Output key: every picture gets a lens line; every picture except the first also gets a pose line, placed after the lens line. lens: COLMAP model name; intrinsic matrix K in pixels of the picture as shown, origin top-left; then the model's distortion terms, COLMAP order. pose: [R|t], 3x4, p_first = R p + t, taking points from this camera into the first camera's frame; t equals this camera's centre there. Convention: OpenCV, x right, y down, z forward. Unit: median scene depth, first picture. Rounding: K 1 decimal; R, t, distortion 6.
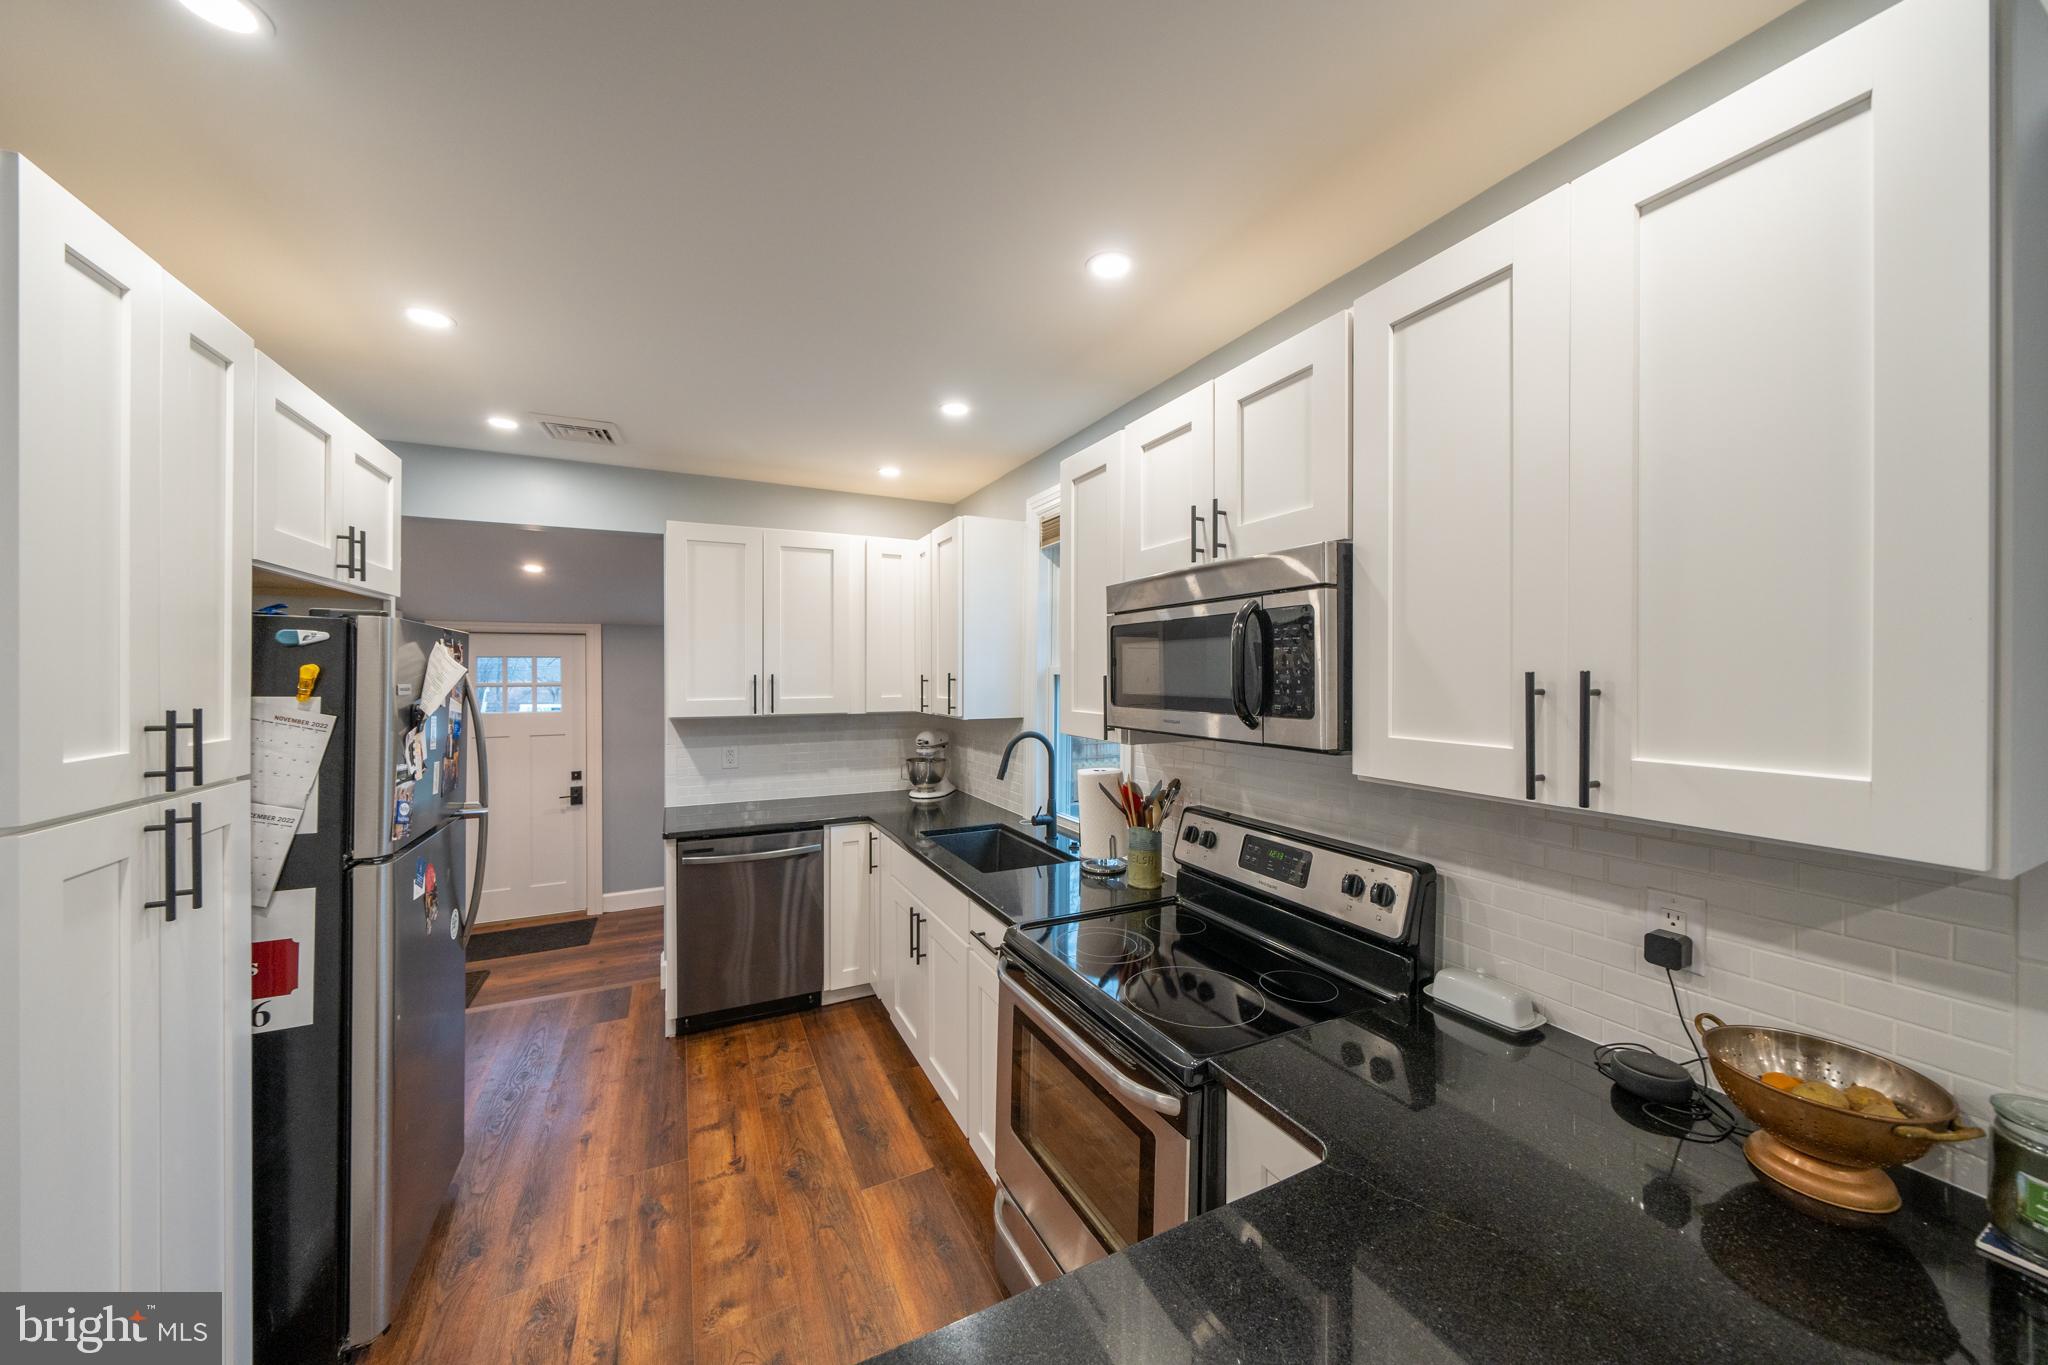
lens RADIAL K [[725.1, 0, 1038.1], [0, 725.1, 678.5], [0, 0, 1]] dist [0.000581, 0.000365]
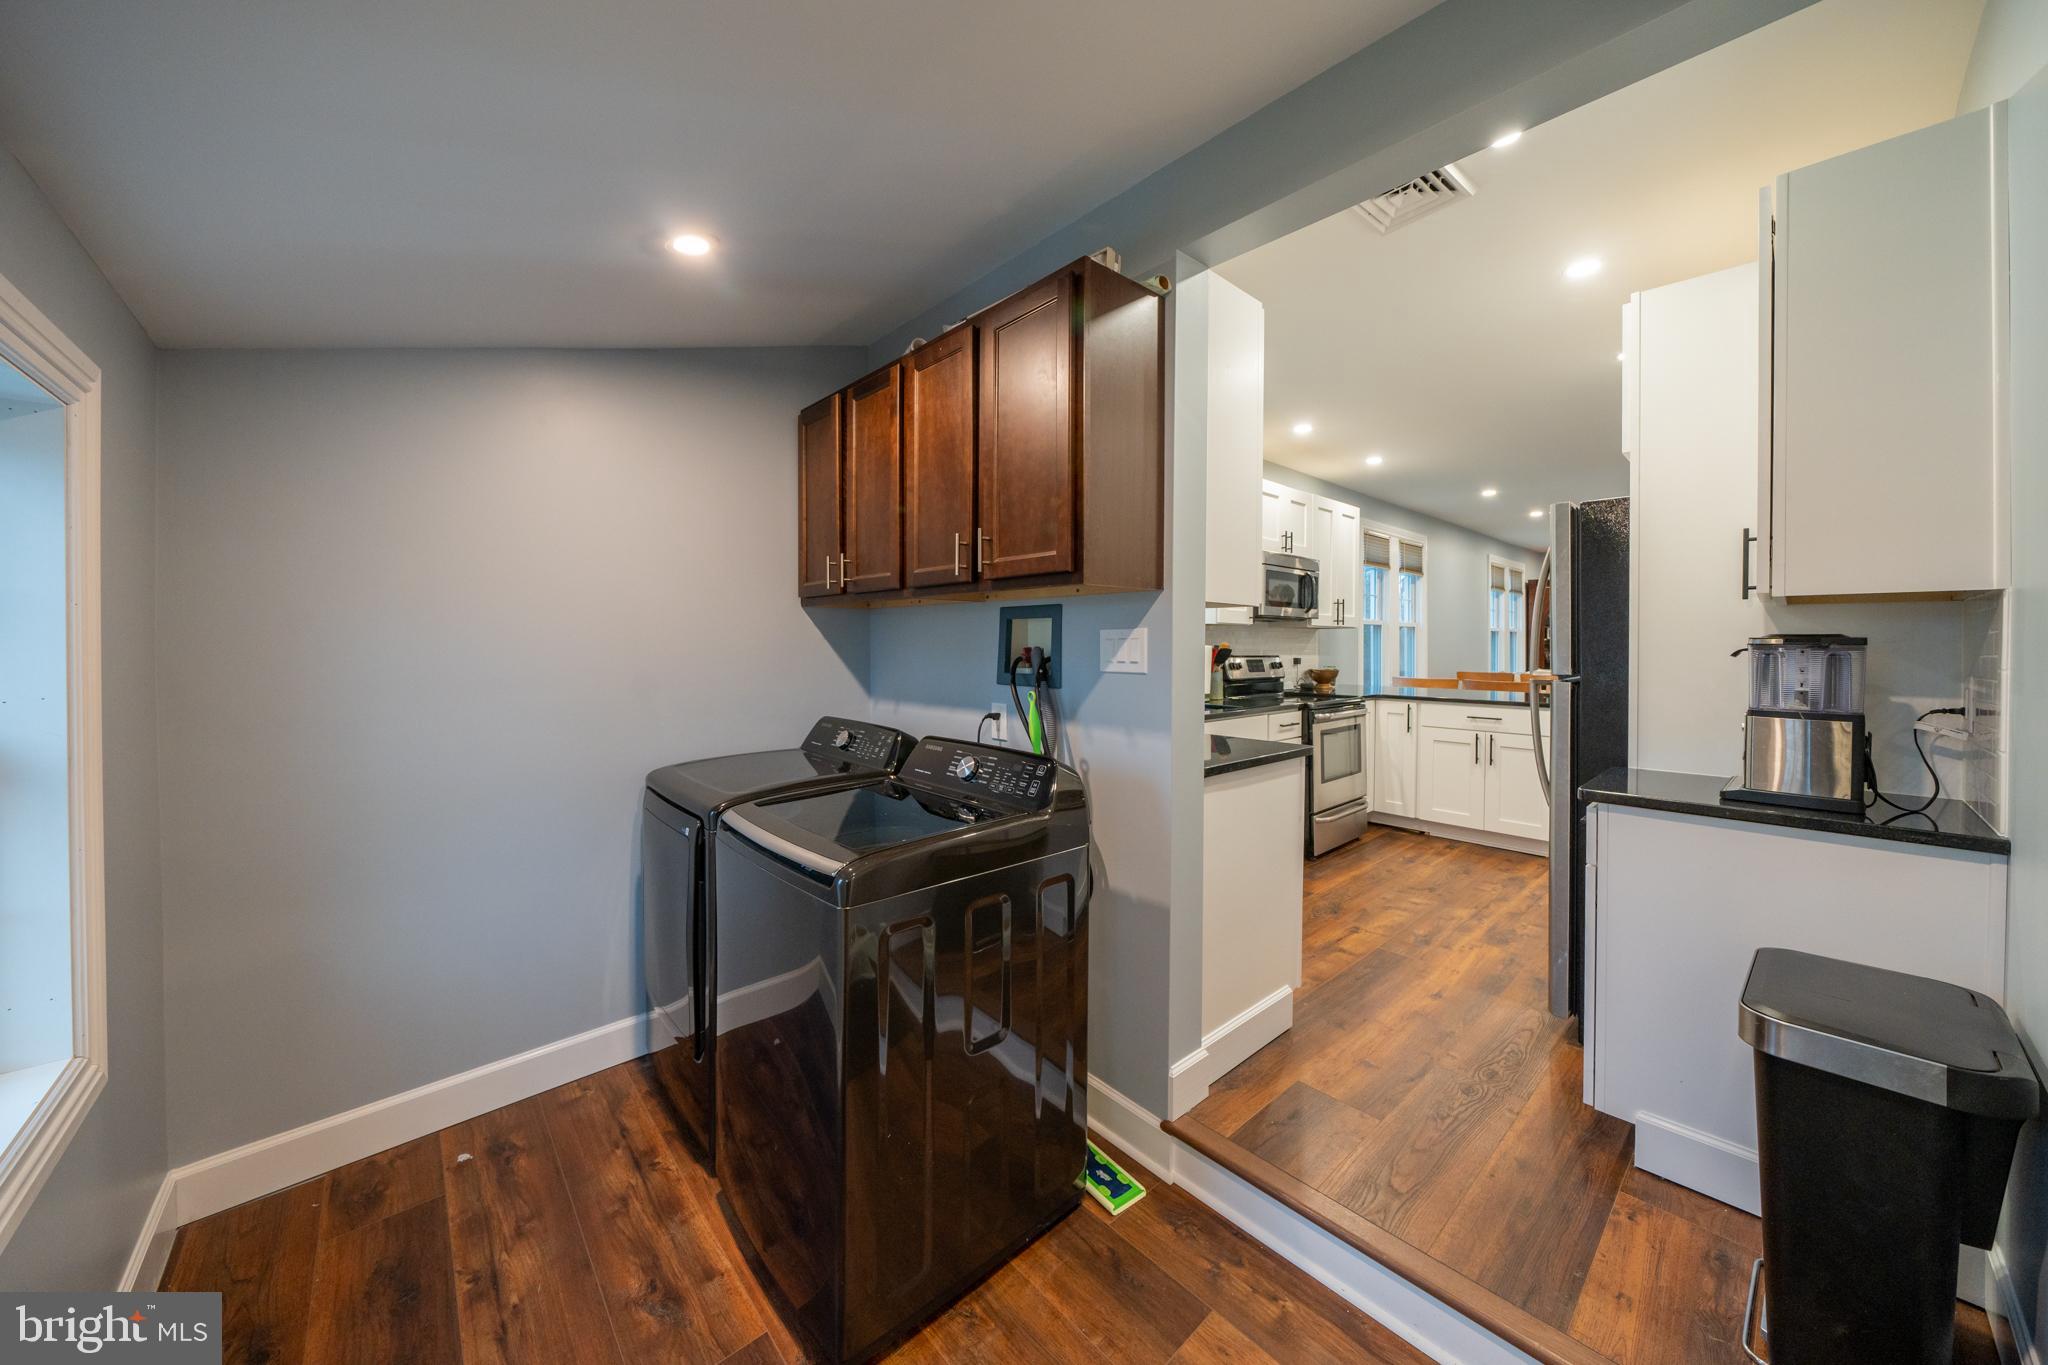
lens RADIAL K [[725.1, 0, 1022.9], [0, 725.1, 653.0], [0, 0, 1]] dist [0.000581, 0.000365]
pose [[-0.272902, -0.018632, 0.961861, -1.856734], [0.001614, 0.999802, 0.019825, 0.136948], [-0.962040, 0.006963, -0.272818, 2.359501]]
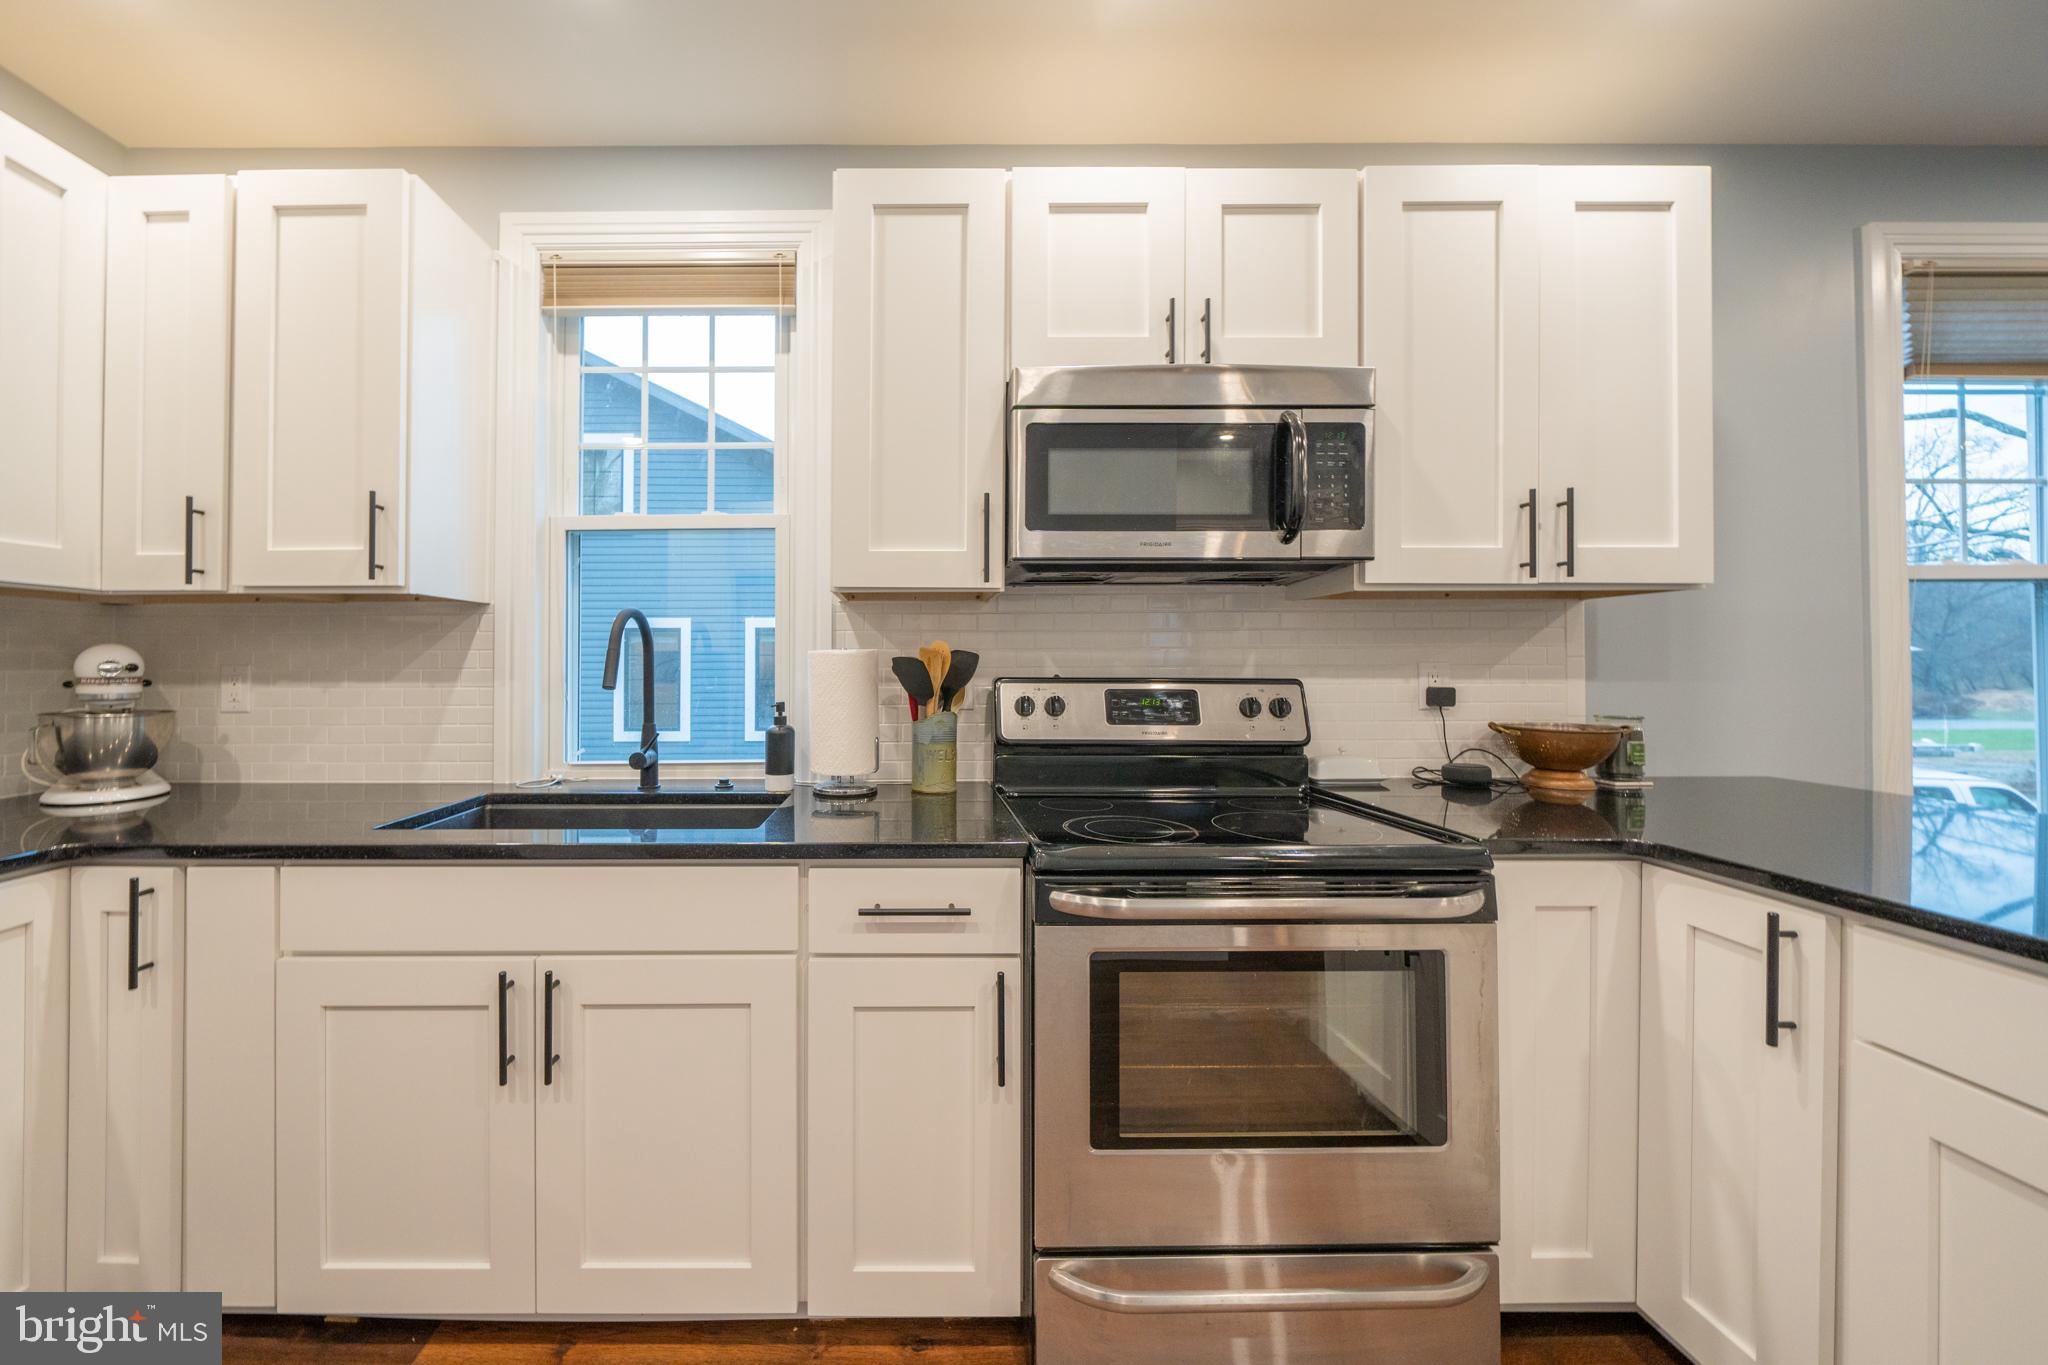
lens RADIAL K [[725.1, 0, 921.4], [0, 725.1, 661.5], [0, 0, 1]] dist [0.000581, 0.000365]
pose [[0.449695, -0.001103, 0.893182, -0.623411], [0.006867, 0.999974, -0.002222, 0.176546], [-0.893156, 0.007133, 0.449691, 0.777748]]
